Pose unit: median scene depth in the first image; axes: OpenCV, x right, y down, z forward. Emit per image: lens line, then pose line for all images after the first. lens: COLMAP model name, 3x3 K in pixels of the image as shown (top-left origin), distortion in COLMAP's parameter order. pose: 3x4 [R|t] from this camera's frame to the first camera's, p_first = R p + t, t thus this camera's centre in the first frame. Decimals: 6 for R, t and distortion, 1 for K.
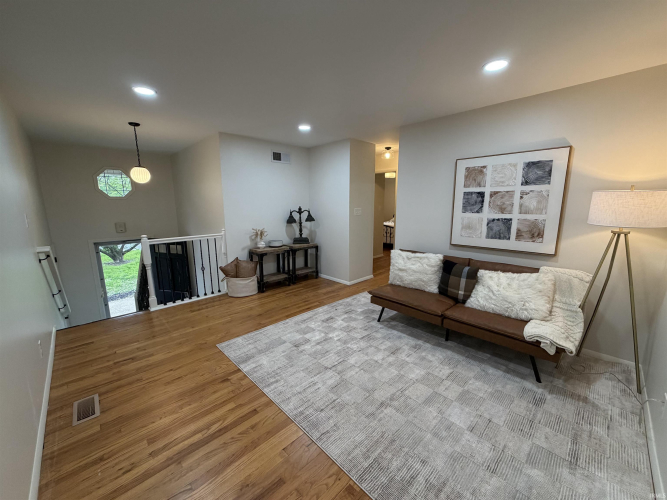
lens RADIAL K [[265.8, 0, 333.7], [0, 265.8, 251.8], [0, 0, 1]] dist [0.000073, 0.000298]
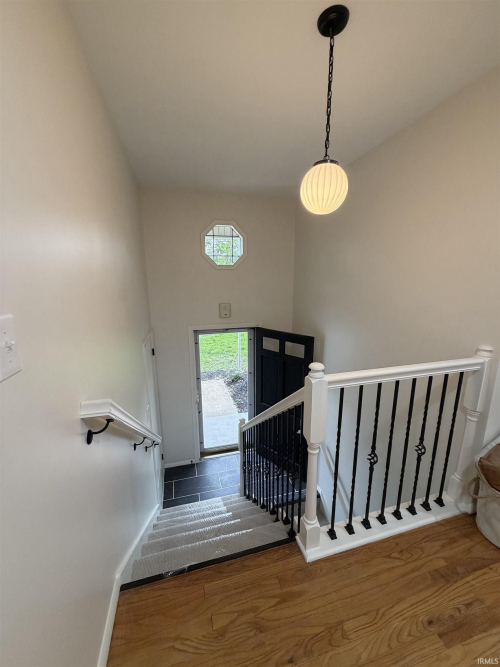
lens RADIAL K [[265.8, 0, 251.1], [0, 265.8, 333.1], [0, 0, 1]] dist [0.000073, 0.000298]
pose [[0.874758, 0.104277, -0.473208, -0.426462], [-0.092073, 0.994548, 0.048956, -0.074573], [0.475733, 0.000746, 0.879590, 0.443810]]
